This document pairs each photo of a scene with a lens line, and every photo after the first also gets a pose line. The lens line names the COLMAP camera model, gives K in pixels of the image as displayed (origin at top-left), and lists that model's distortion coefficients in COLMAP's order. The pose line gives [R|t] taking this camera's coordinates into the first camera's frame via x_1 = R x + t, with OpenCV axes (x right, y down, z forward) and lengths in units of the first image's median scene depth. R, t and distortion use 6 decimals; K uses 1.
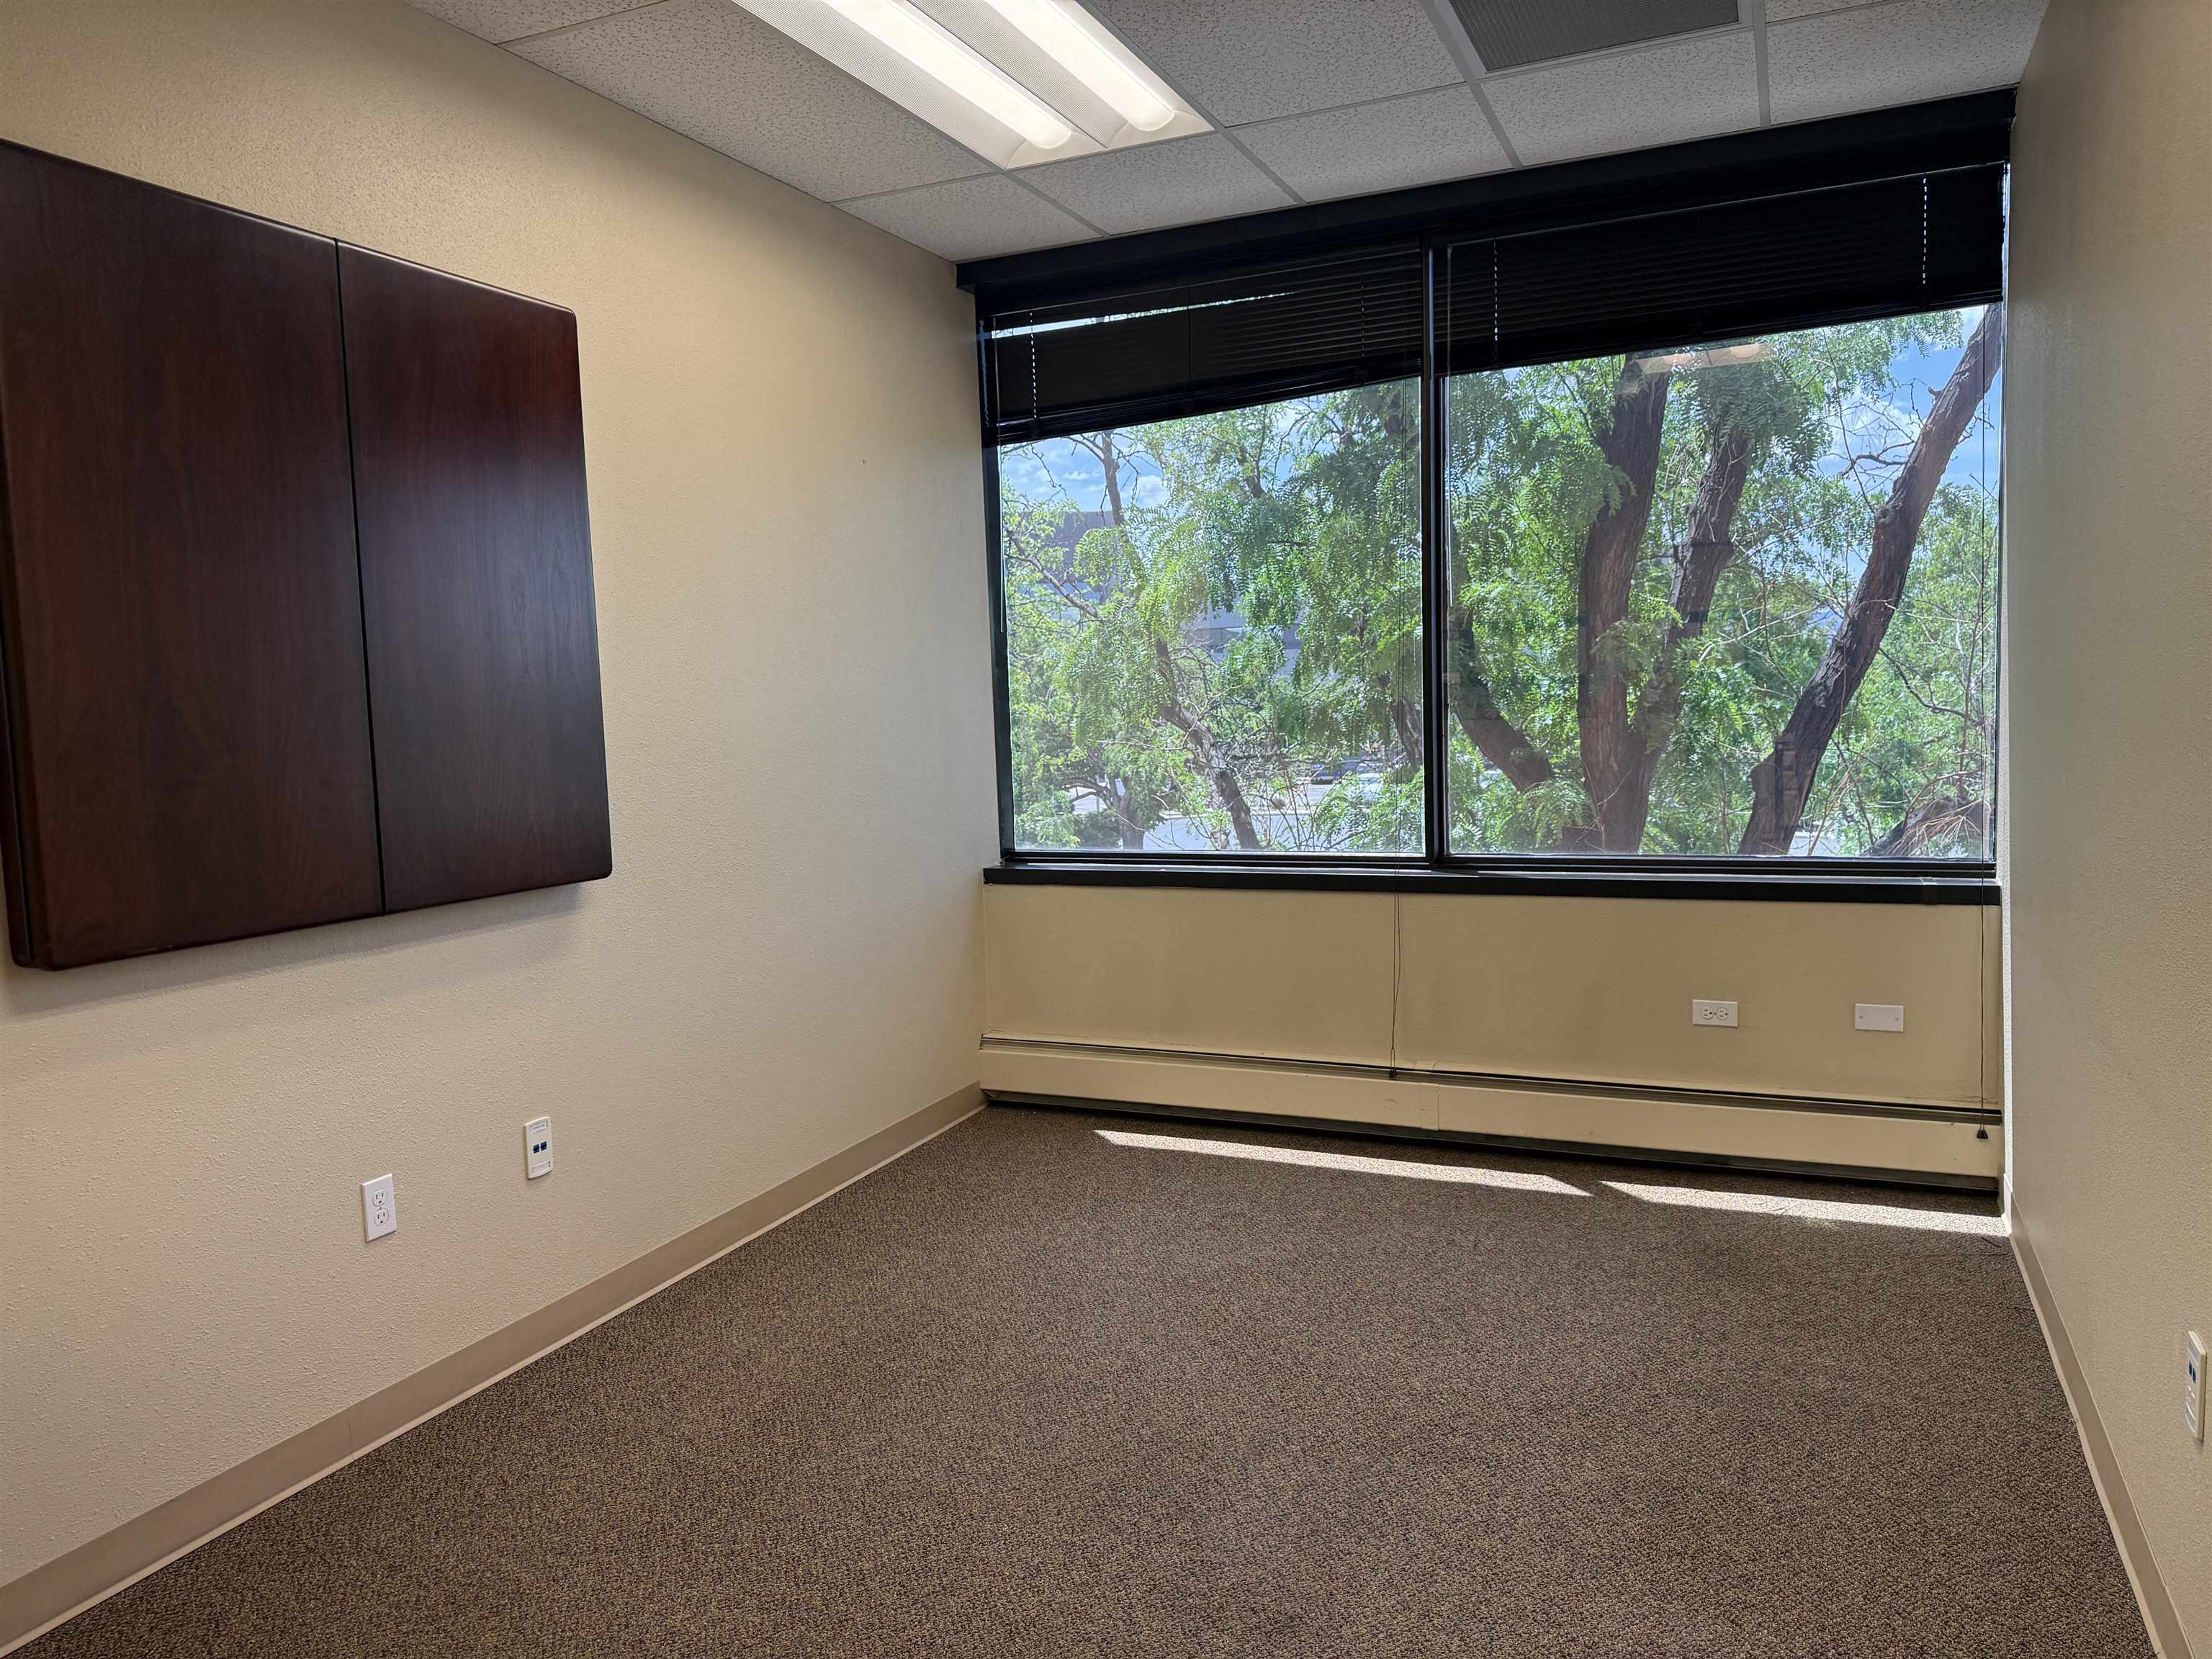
lens RADIAL K [[1579.3, 0, 1100.6], [0, 1579.3, 895.6], [0, 0, 1]] dist [0.001306, 0.000748]
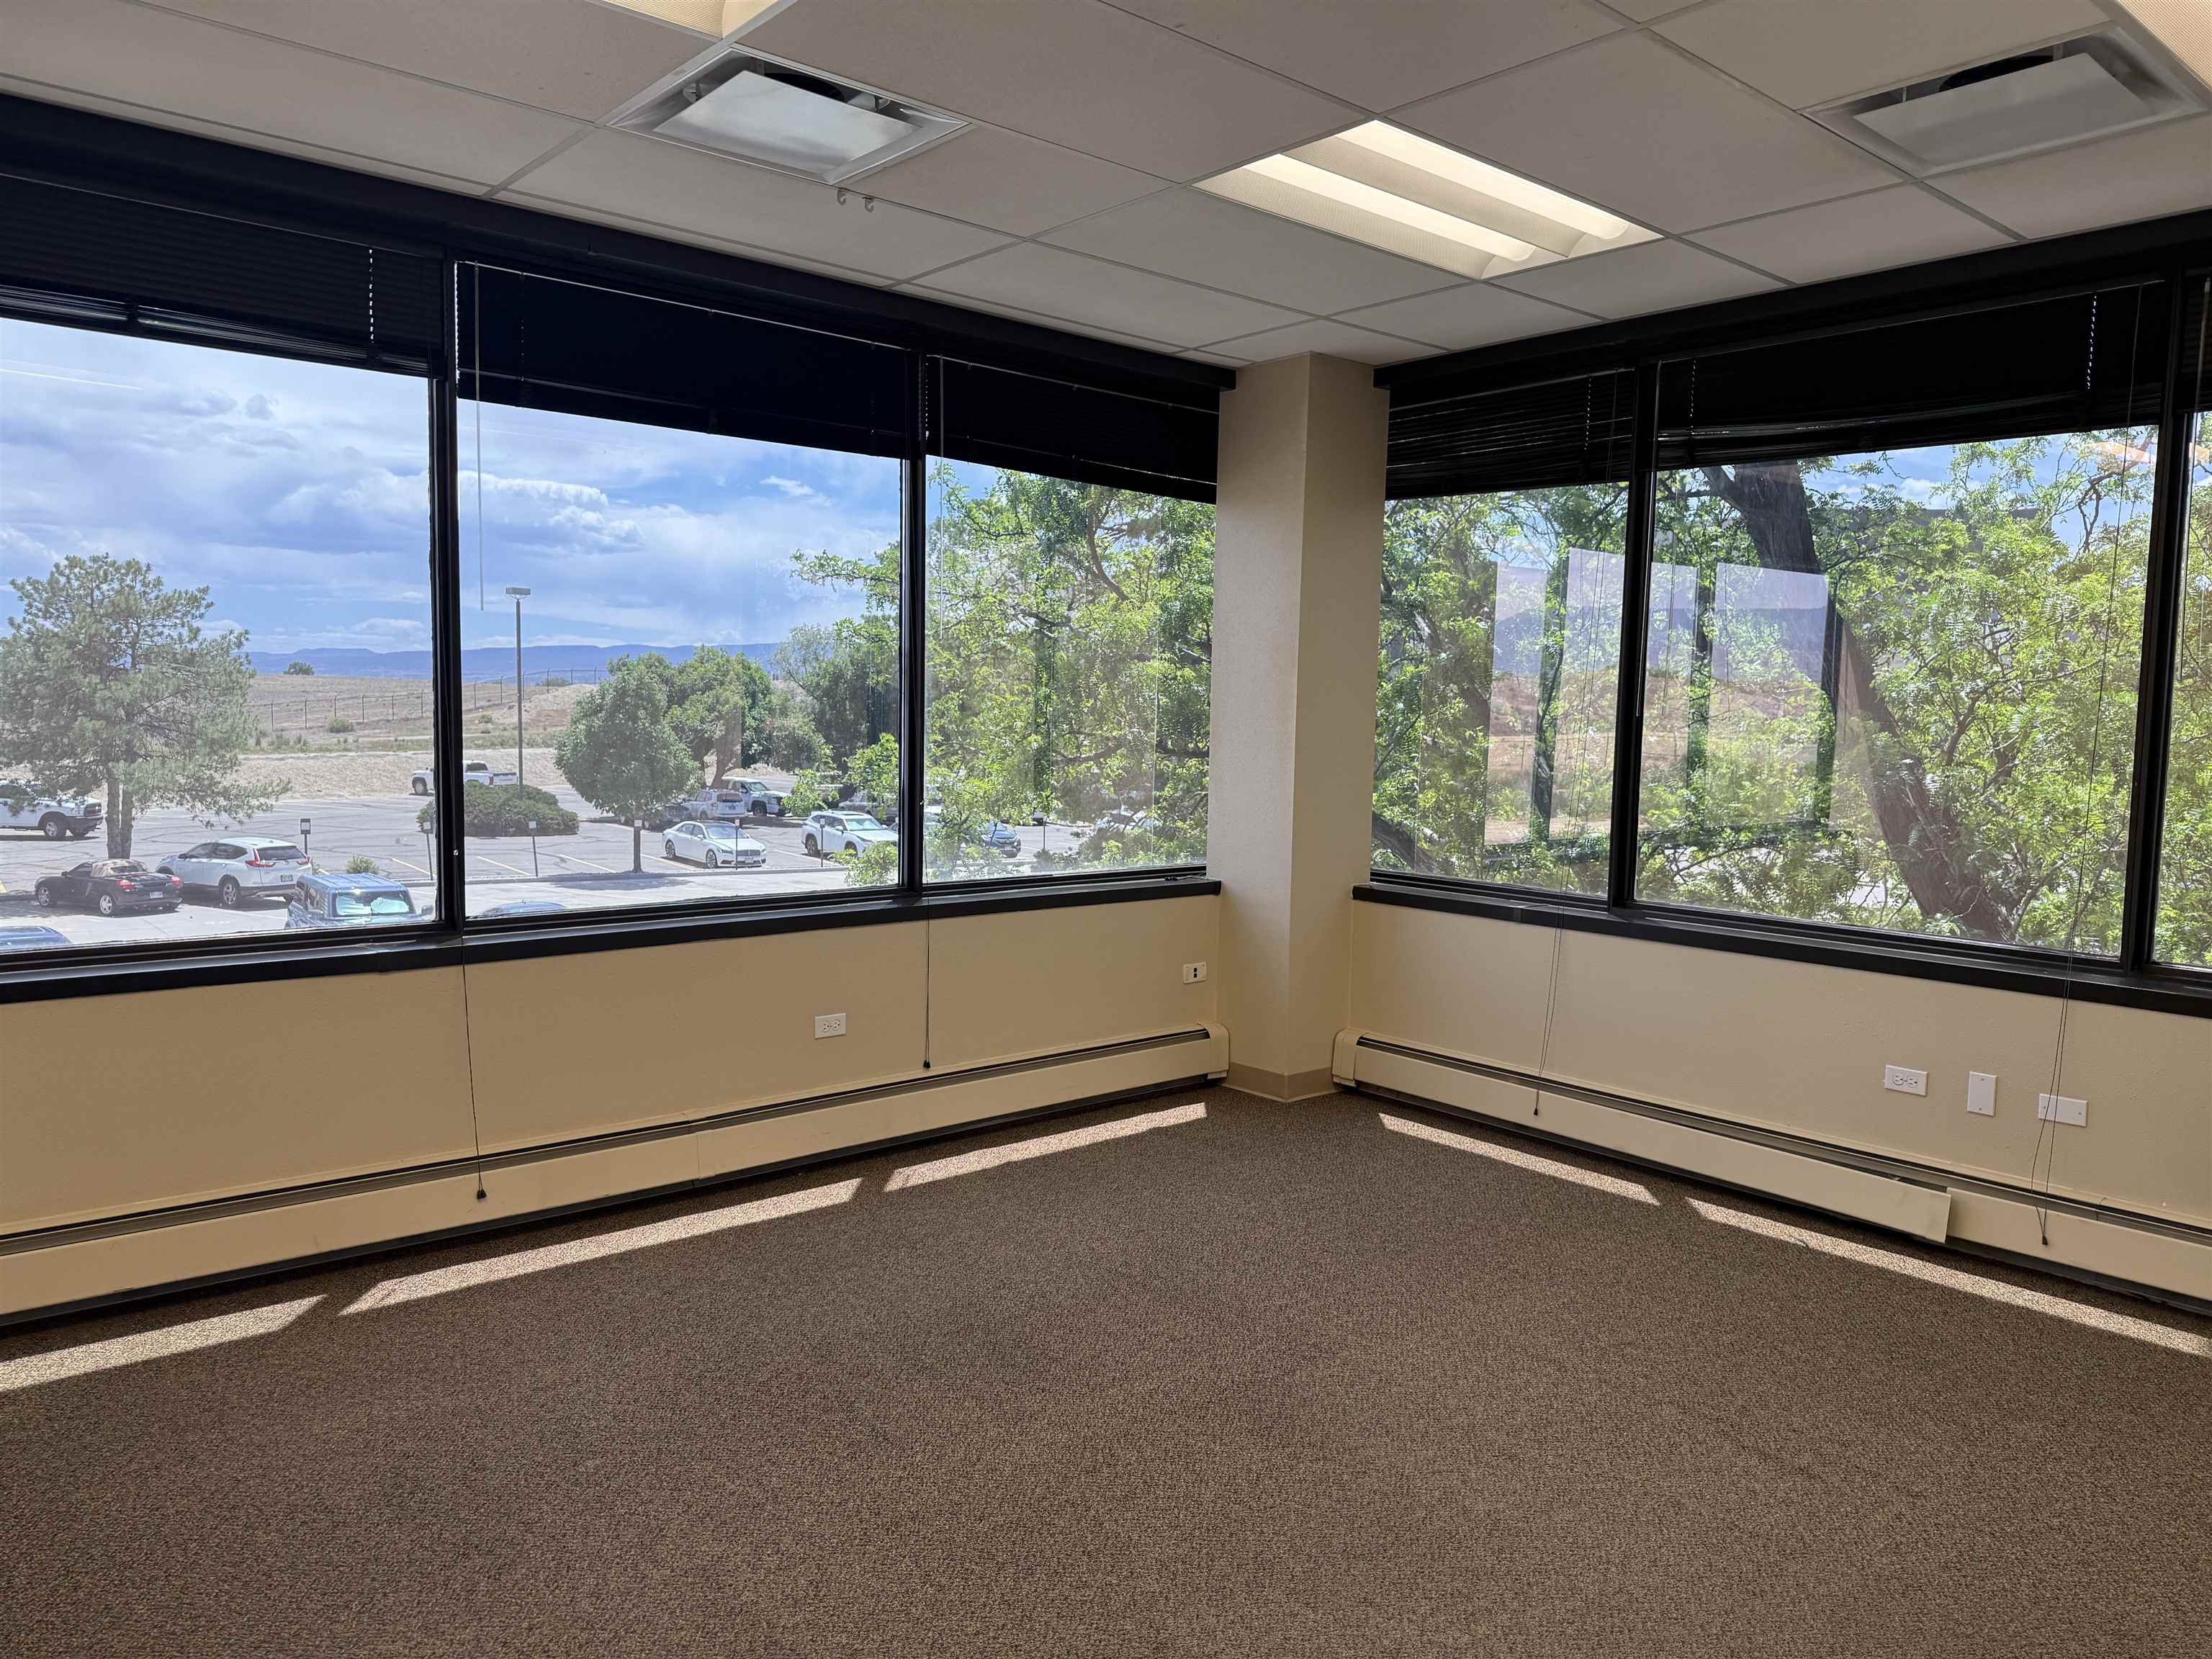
lens RADIAL K [[1561.2, 0, 1106.0], [0, 1561.2, 829.5], [0, 0, 1]] dist [0.000283, 0.000733]
pose [[0.907074, 0.086334, -0.412023, 0.224134], [-0.112090, 0.992944, -0.038709, 0.006649], [0.405774, 0.081296, 0.910351, -0.113030]]
